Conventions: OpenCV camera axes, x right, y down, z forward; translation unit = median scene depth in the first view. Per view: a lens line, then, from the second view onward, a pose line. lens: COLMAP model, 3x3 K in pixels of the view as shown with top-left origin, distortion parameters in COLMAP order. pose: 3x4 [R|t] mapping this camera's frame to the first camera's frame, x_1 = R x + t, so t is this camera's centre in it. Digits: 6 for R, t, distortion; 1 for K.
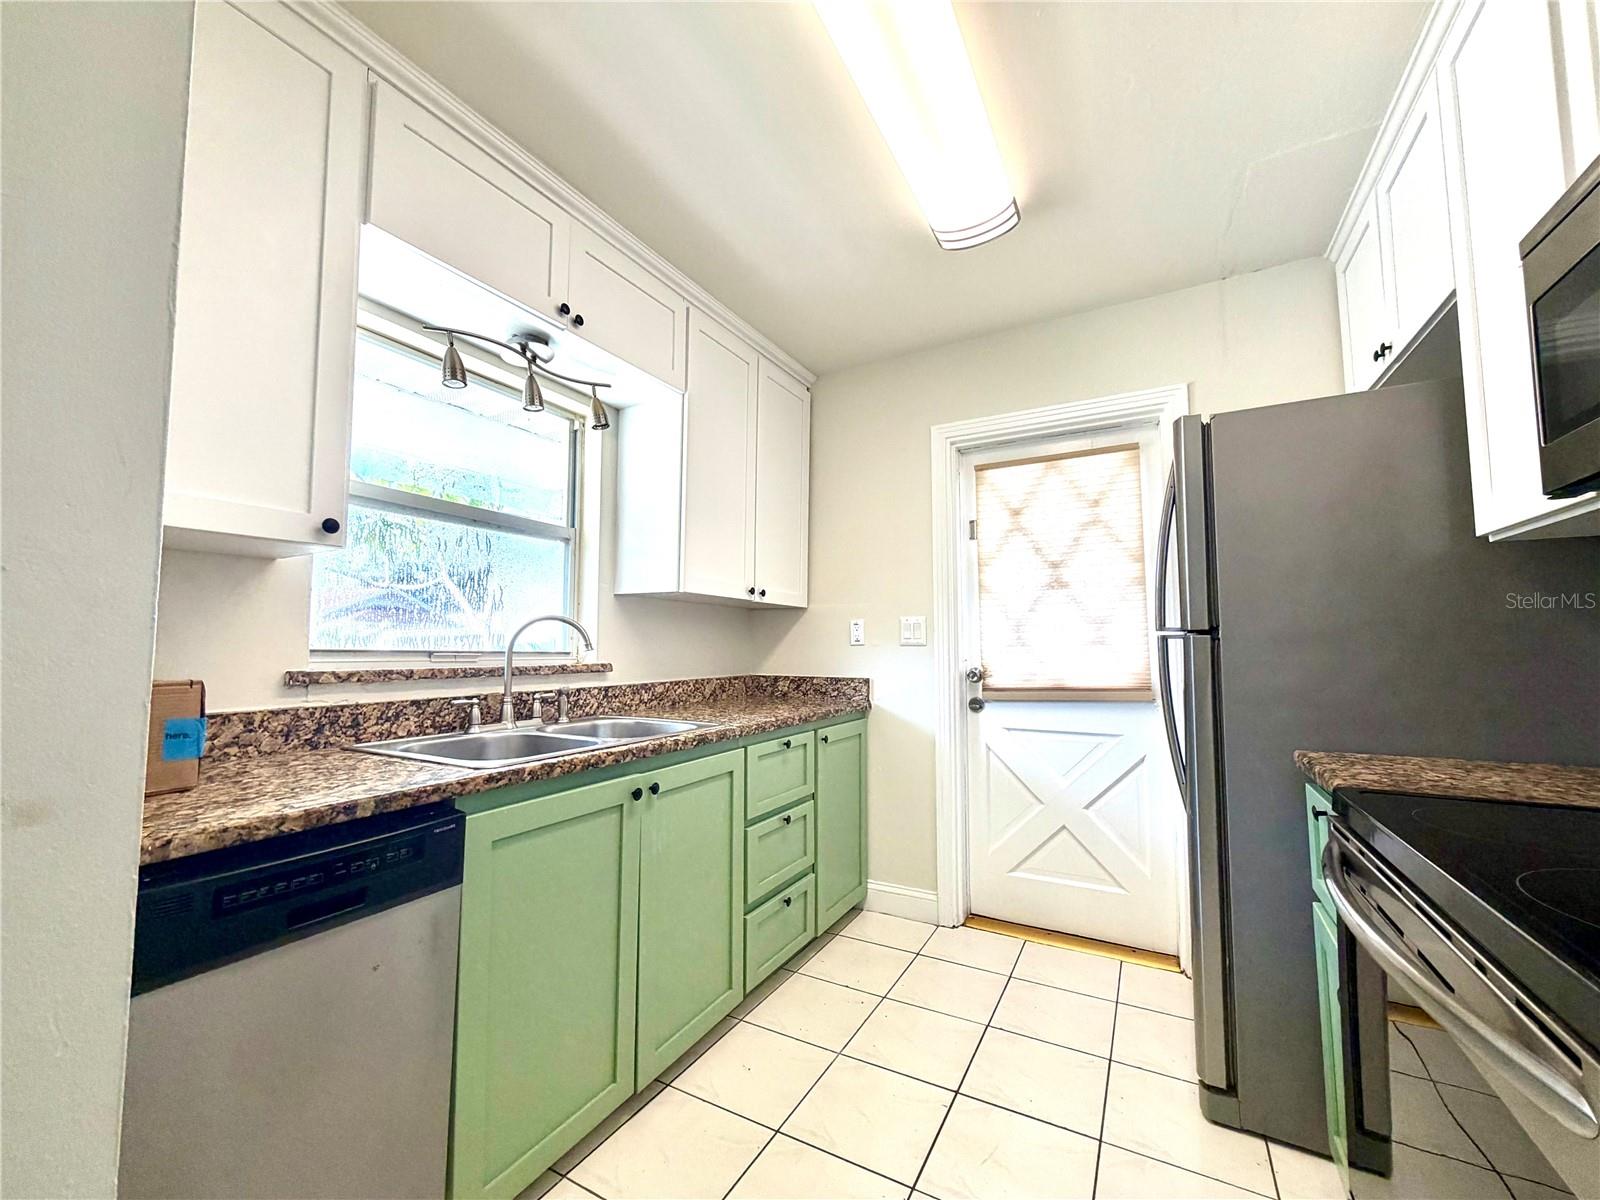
lens RADIAL K [[636.9, 0, 804.4], [0, 636.9, 601.5], [0, 0, 1]] dist [-0.000857, 0.000113]
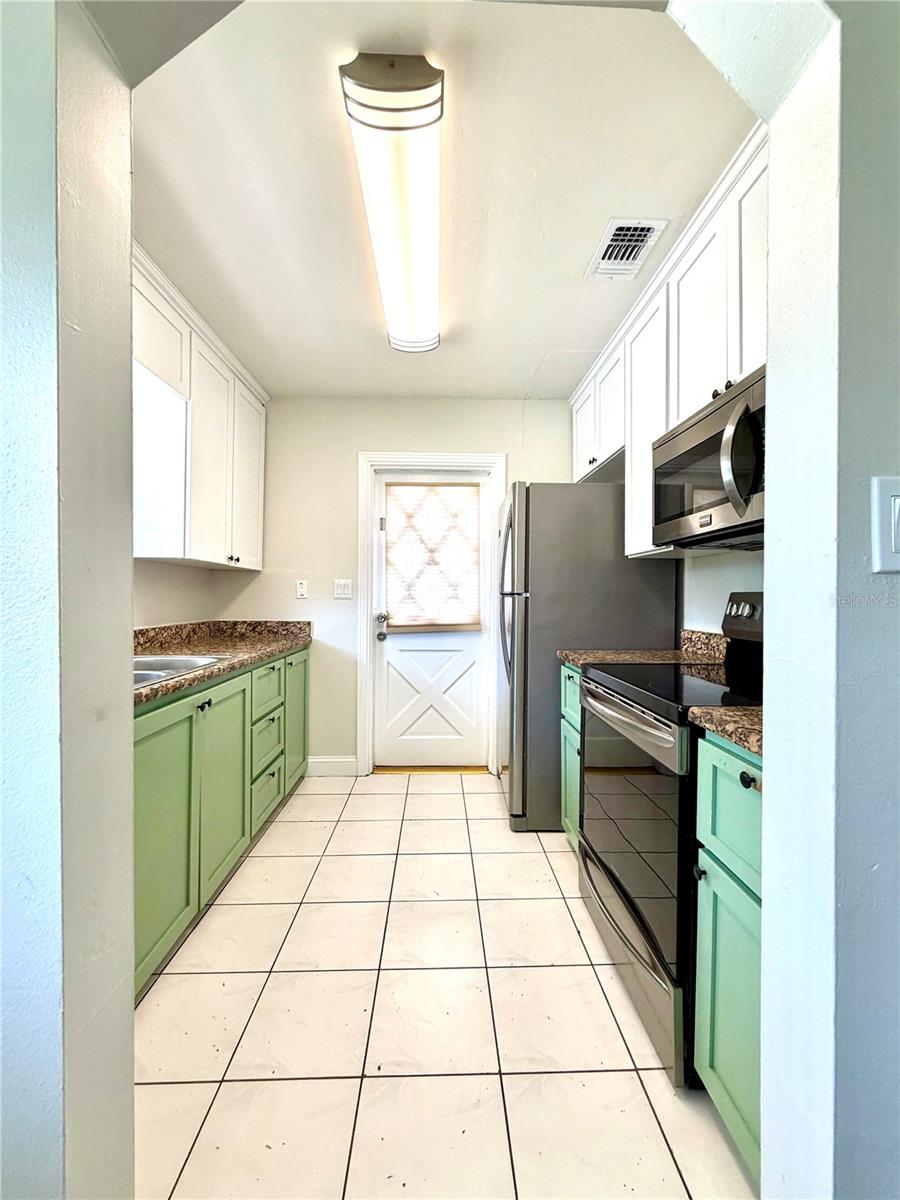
lens RADIAL K [[477.7, 0, 450.3], [0, 477.7, 597.6], [0, 0, 1]] dist [-0.000857, 0.000113]
pose [[0.861540, 0.003008, 0.507682, -0.207306], [-0.040937, 0.997138, 0.063564, -0.017835], [-0.506037, -0.075546, 0.859197, -0.104669]]
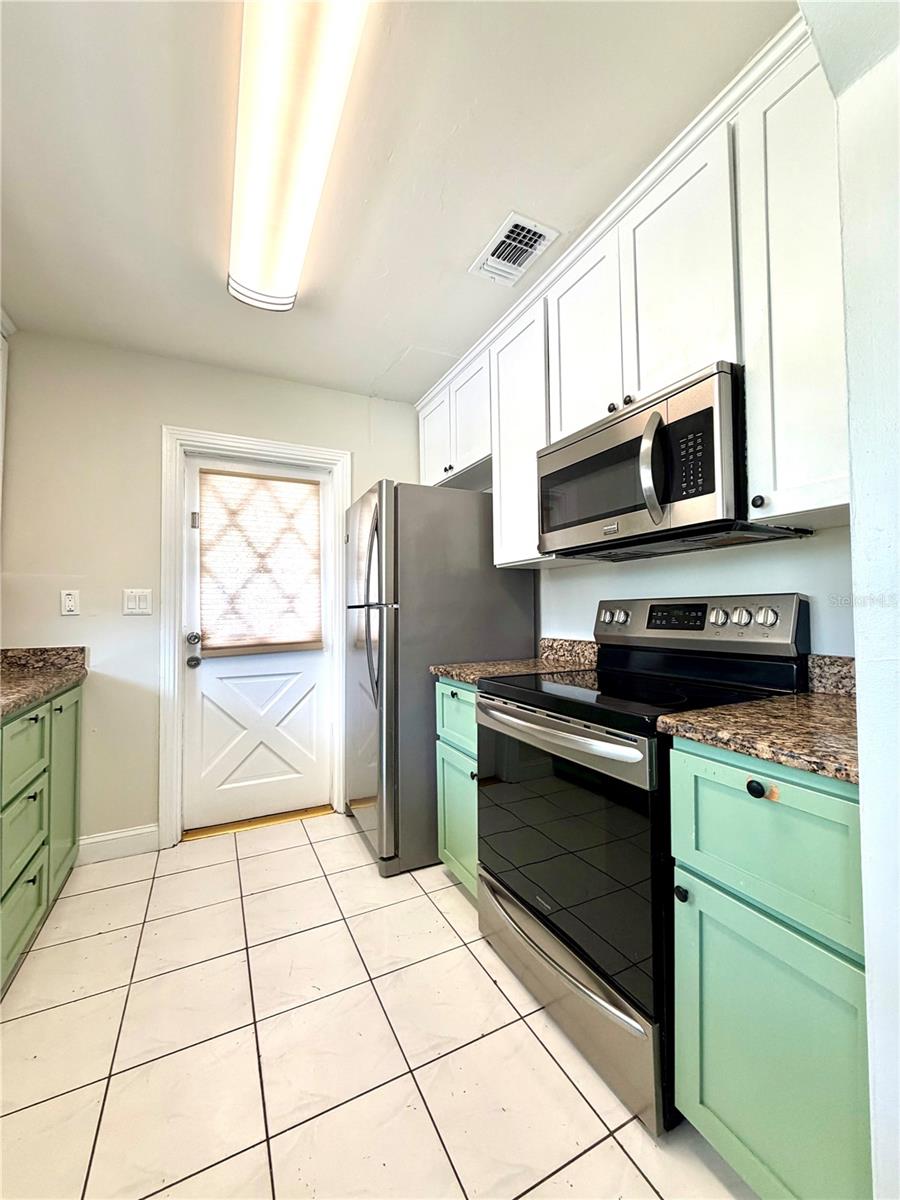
lens RADIAL K [[477.7, 0, 450.8], [0, 477.7, 598.0], [0, 0, 1]] dist [-0.000857, 0.000113]
pose [[0.566214, 0.018285, 0.824055, -0.242361], [-0.048630, 0.998753, 0.011253, 0.003025], [-0.822823, -0.046445, 0.566397, 0.076838]]
